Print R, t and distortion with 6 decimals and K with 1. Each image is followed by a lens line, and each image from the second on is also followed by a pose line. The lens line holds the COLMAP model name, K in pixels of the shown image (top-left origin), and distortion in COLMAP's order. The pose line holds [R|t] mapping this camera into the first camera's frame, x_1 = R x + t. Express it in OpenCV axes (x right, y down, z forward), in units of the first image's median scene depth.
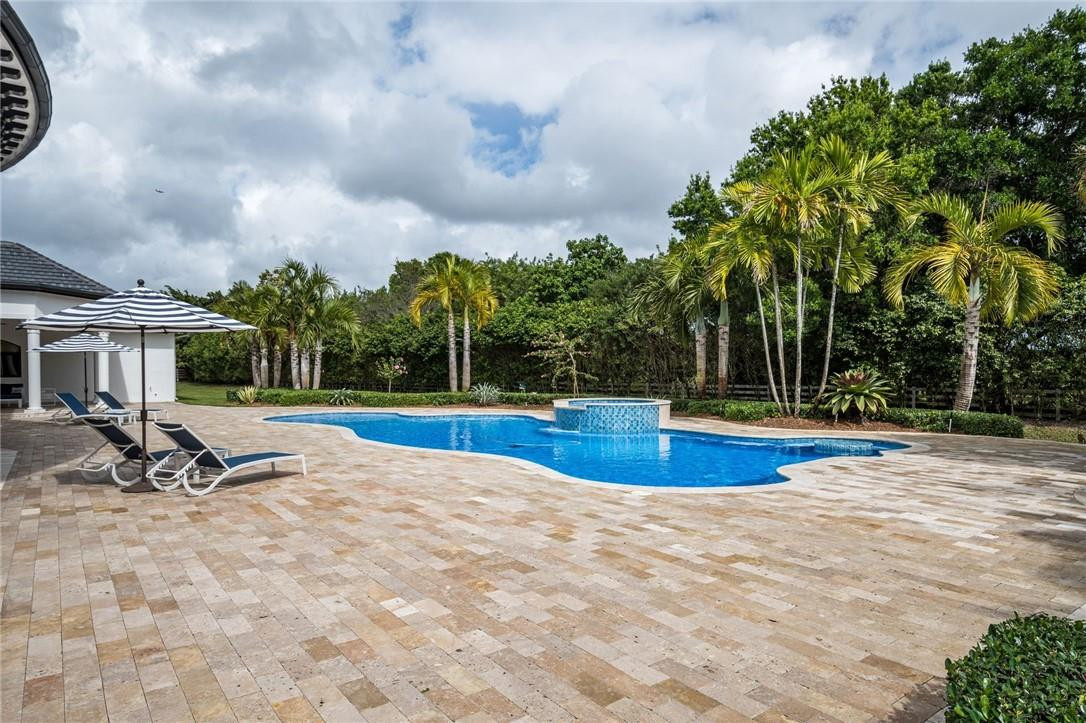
lens RADIAL K [[635.6, 0, 543.0], [0, 635.6, 361.5], [0, 0, 1]] dist [0.001553, 0.000005]
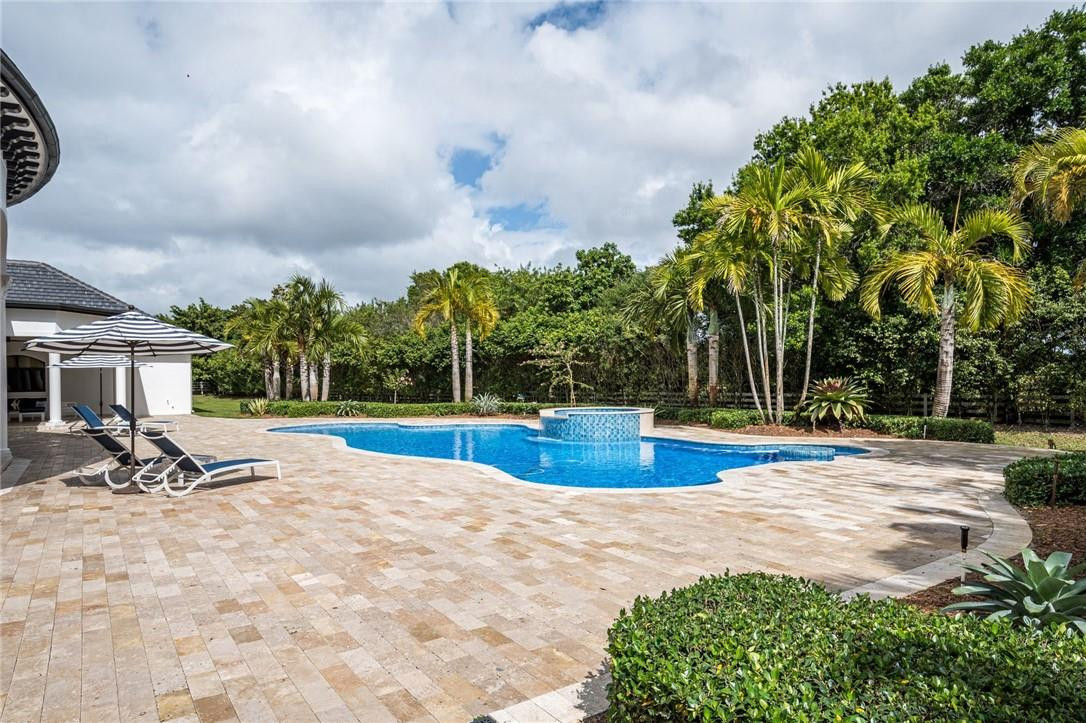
lens RADIAL K [[651.6, 0, 543.0], [0, 651.6, 361.5], [0, 0, 1]] dist [0.009777, -0.002675]
pose [[0.998900, -0.010880, -0.045607, 0.065020], [0.010244, 0.999847, -0.014163, -0.001896], [0.045754, 0.013680, 0.998859, -0.052706]]
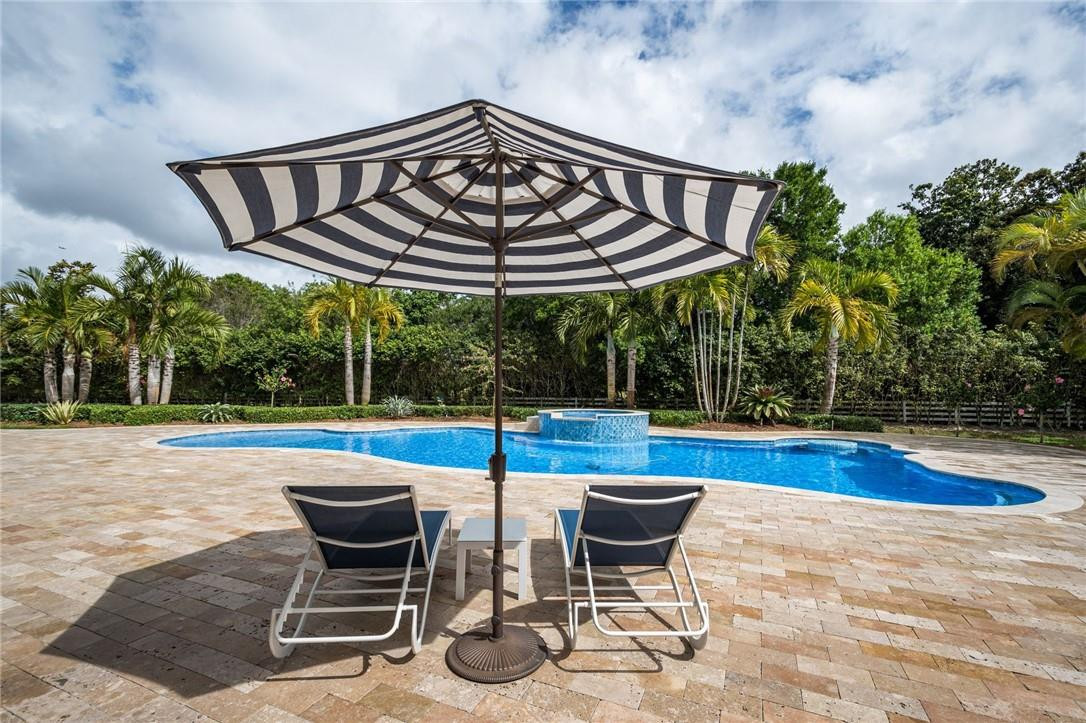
lens RADIAL K [[465.5, 0, 541.4], [0, 465.5, 375.9], [0, 0, 1]] dist [0.000431, 0.000360]
pose [[0.877576, 0.018736, 0.479070, -0.326242], [-0.013487, 0.999805, -0.014396, 0.012708], [-0.479247, 0.006173, 0.877658, 0.320464]]
